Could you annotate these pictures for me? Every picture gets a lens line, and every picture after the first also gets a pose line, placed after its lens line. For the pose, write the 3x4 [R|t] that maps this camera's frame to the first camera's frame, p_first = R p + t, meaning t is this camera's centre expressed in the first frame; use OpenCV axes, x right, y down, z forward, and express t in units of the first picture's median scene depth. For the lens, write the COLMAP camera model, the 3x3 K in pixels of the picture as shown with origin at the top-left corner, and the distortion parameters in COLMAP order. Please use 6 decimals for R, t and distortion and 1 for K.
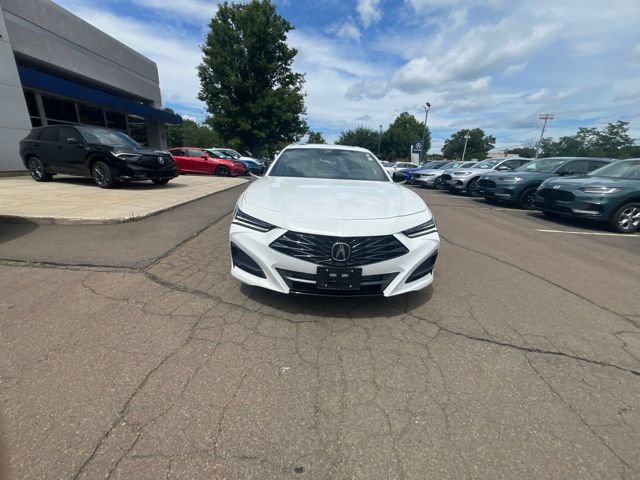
lens RADIAL K [[261.1, 0, 320.0], [0, 261.1, 238.2], [0, 0, 1]] dist [-0.002183, 0.000038]
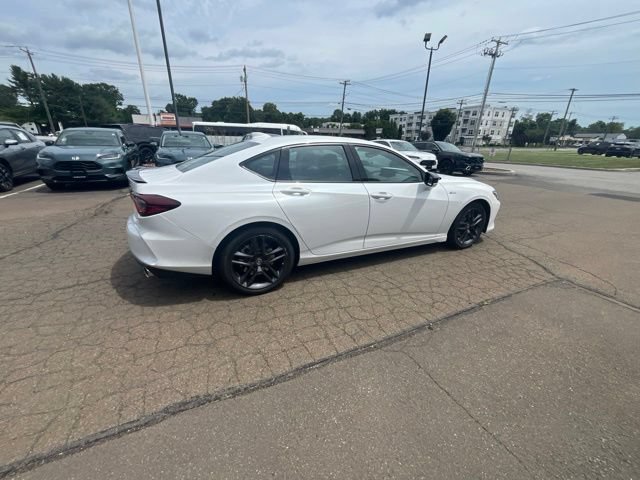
lens RADIAL K [[261.1, 0, 318.3], [0, 261.1, 239.5], [0, 0, 1]] dist [-0.002183, 0.000038]
pose [[-0.407581, -0.373471, 0.833305, -0.619105], [0.228969, 0.841593, 0.489177, -0.421634], [-0.883997, 0.390180, -0.257504, 1.163241]]
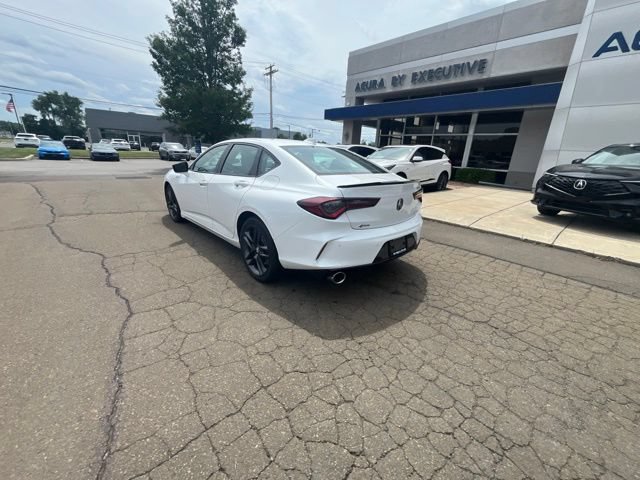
lens RADIAL K [[261.1, 0, 318.8], [0, 261.1, 241.4], [0, 0, 1]] dist [-0.002183, 0.000038]
pose [[-0.748982, 0.137250, -0.648220, 0.447098], [-0.267461, 0.832440, 0.485292, -0.471591], [0.606210, 0.536849, -0.586773, 1.553613]]
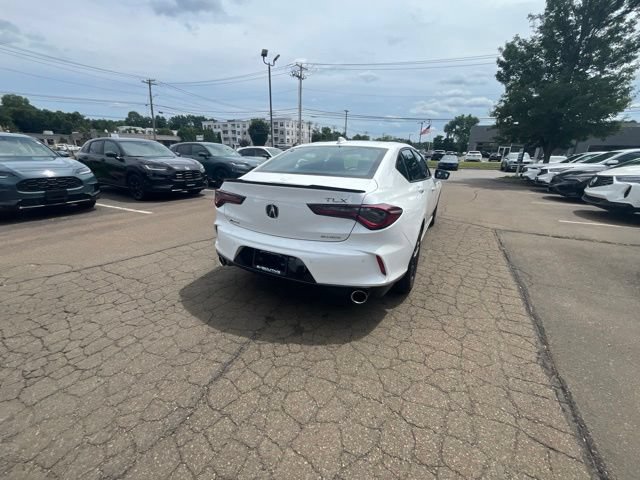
lens RADIAL K [[261.1, 0, 318.2], [0, 261.1, 240.6], [0, 0, 1]] dist [-0.002183, 0.000038]
pose [[-0.875881, -0.211665, 0.433625, -0.235889], [0.084972, 0.816951, 0.570413, -0.514435], [-0.474987, 0.536460, -0.697566, 1.585971]]
